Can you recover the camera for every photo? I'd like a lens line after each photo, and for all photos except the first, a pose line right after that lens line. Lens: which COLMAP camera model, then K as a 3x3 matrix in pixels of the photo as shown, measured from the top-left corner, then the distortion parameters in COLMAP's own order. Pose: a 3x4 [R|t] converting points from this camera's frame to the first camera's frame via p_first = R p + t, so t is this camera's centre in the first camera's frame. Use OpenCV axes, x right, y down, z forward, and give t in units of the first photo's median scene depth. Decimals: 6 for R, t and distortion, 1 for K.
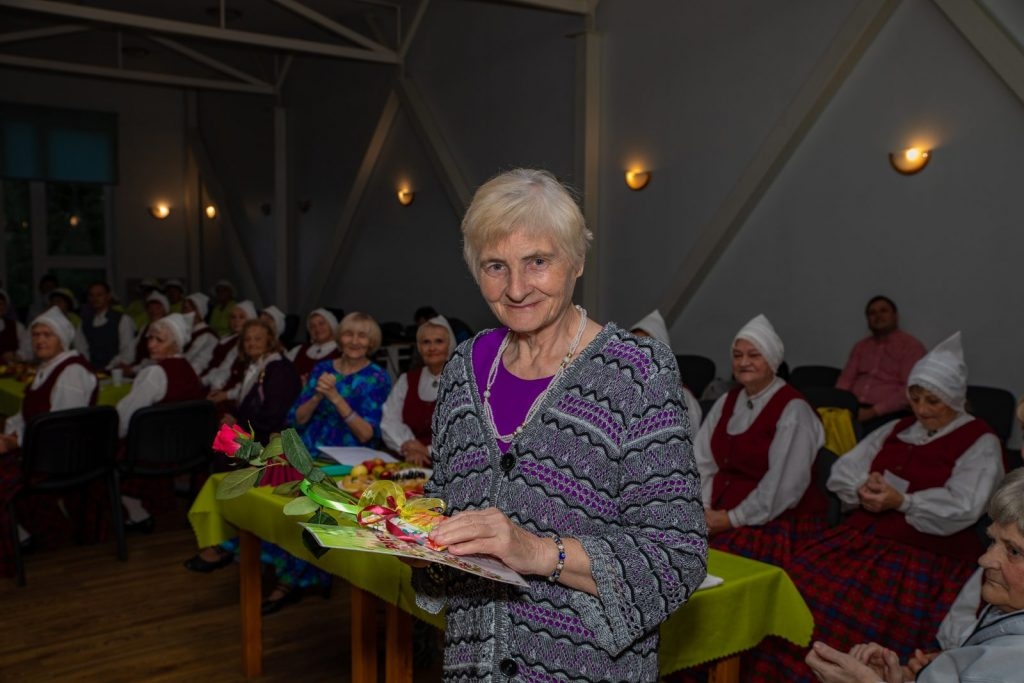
lens RADIAL K [[1032.2, 0, 537.2], [0, 1032.2, 354.4], [0, 0, 1]] dist [-0.064704, 0.146224]
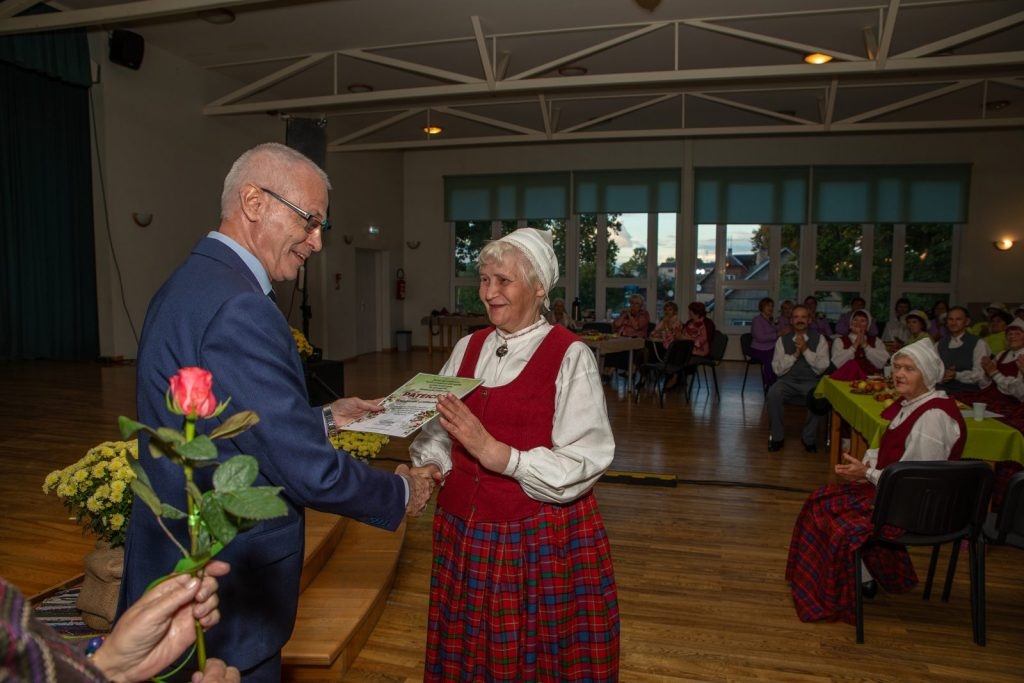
lens RADIAL K [[693.4, 0, 518.8], [0, 693.4, 343.5], [0, 0, 1]] dist [-0.126492, 0.094144]
pose [[0.579106, 0.073030, -0.811975, -0.132545], [-0.077763, 0.996387, 0.034156, -0.022429], [0.811535, 0.043362, 0.582692, 0.243937]]
